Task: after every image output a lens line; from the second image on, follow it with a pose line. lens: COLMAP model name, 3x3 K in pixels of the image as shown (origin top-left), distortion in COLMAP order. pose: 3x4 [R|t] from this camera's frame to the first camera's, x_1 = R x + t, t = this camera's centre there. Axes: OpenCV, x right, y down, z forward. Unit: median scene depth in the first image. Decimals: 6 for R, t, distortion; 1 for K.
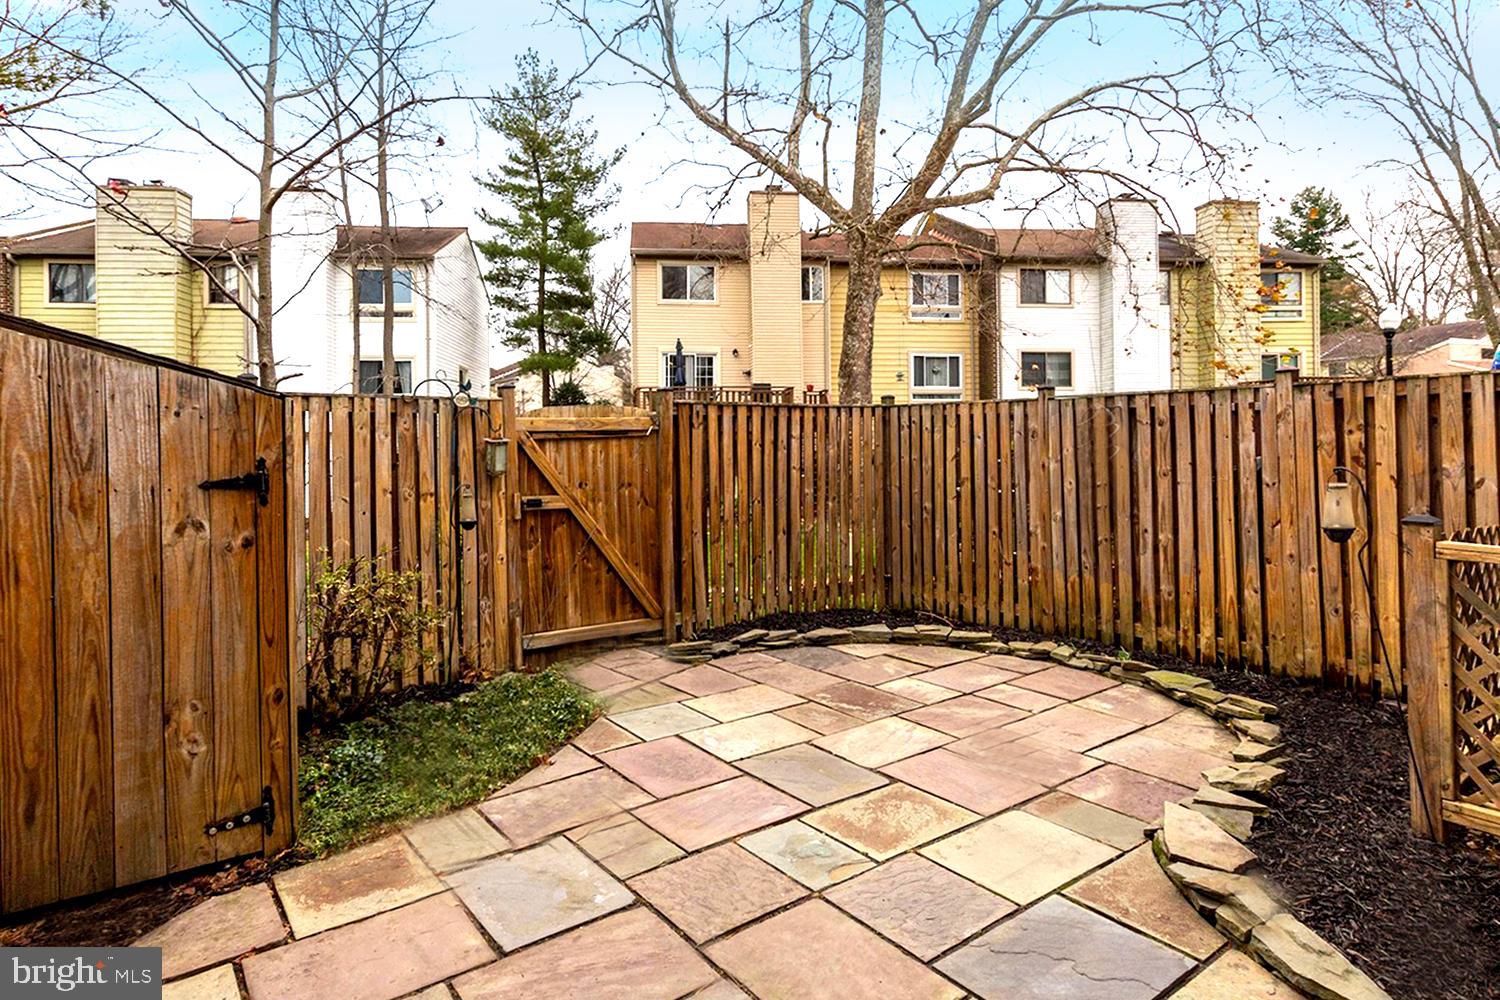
lens RADIAL K [[857.2, 0, 759.4], [0, 857.2, 435.2], [0, 0, 1]] dist [-0.006730, -0.001907]
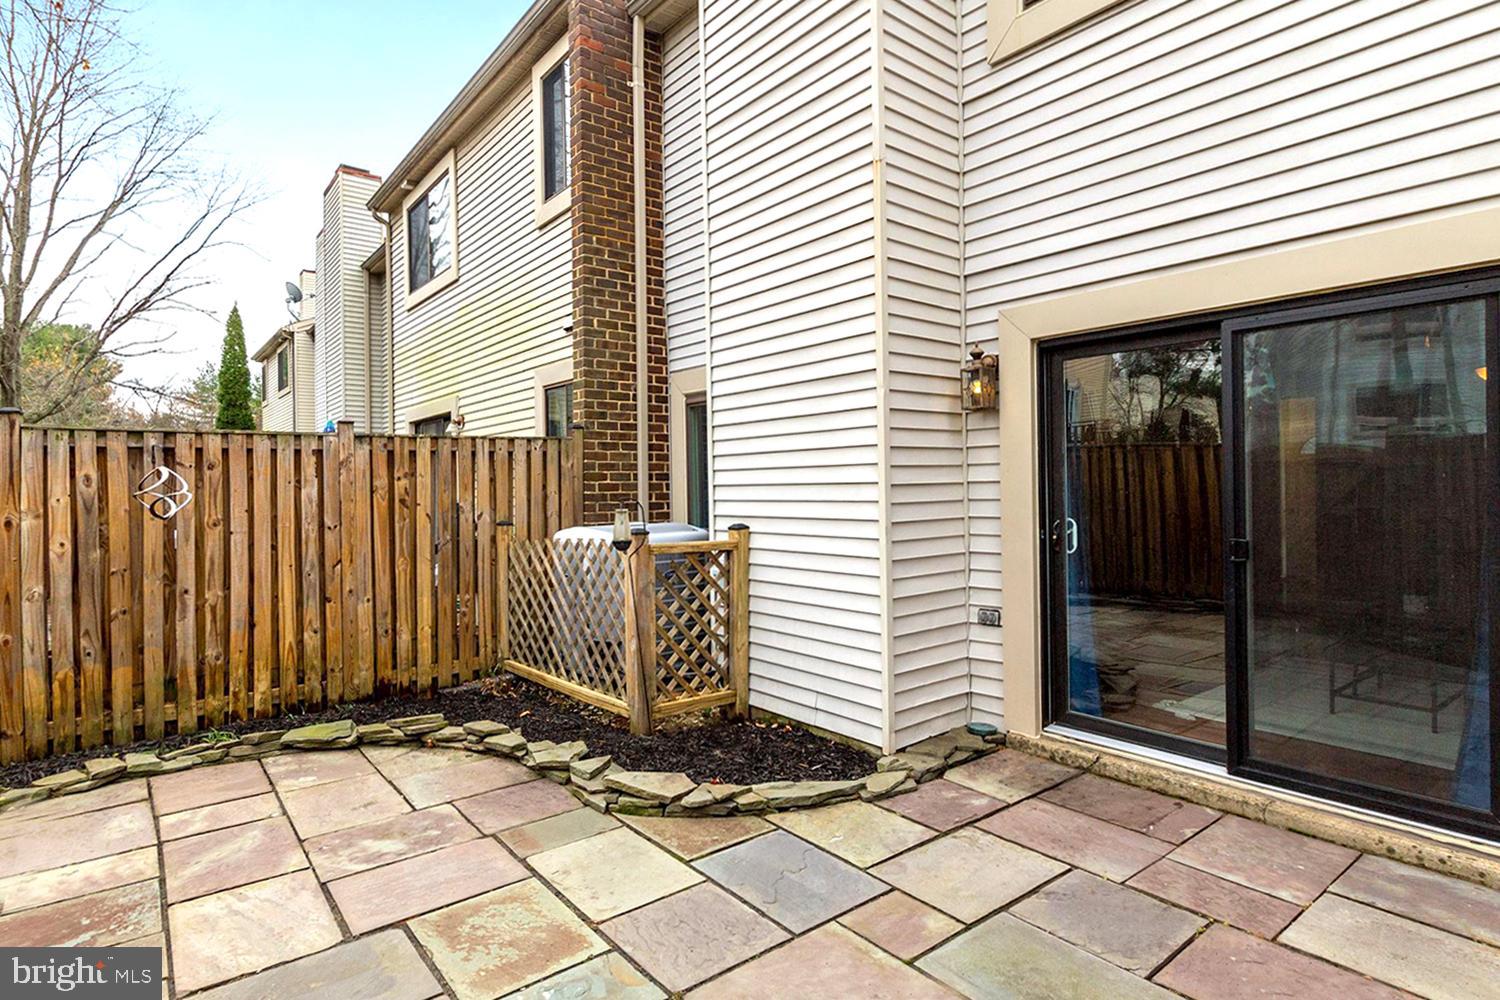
lens RADIAL K [[793.1, 0, 740.0], [0, 793.1, 491.7], [0, 0, 1]] dist [-0.014278, 0.001340]
pose [[-0.031109, 0.000167, 0.999516, -0.397043], [0.008196, 0.999966, 0.000088, 0.017163], [-0.999482, 0.008195, -0.031109, 0.520536]]
